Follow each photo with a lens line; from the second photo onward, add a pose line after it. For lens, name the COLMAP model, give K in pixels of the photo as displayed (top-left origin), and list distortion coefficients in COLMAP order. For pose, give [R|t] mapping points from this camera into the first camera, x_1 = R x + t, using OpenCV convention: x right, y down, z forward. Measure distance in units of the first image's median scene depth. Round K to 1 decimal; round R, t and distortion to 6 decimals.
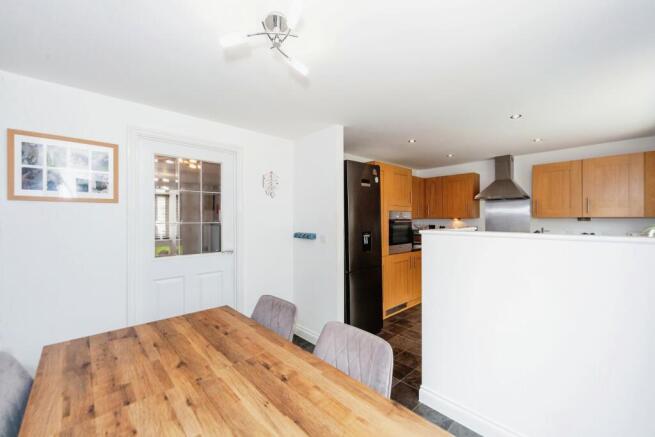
lens RADIAL K [[278.2, 0, 327.5], [0, 278.2, 218.5], [0, 0, 1]] dist [-0.016885, 0.000045]
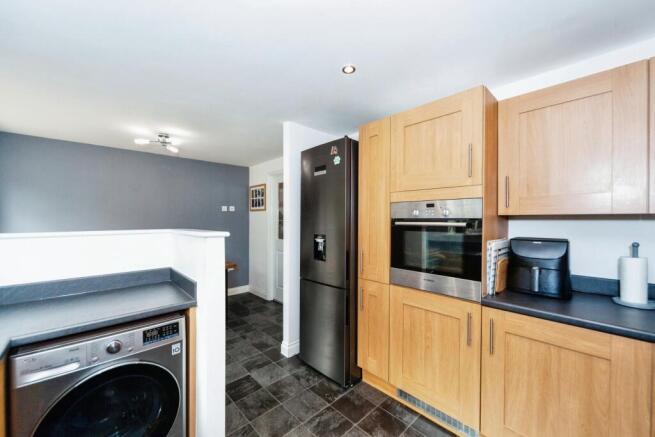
lens RADIAL K [[278.2, 0, 327.5], [0, 278.2, 218.5], [0, 0, 1]] dist [-0.016885, 0.000045]
pose [[-0.014284, -0.000520, -0.999898, 0.881431], [0.006216, 0.999980, -0.000608, 0.003277], [0.999879, -0.006224, -0.014280, 1.017170]]
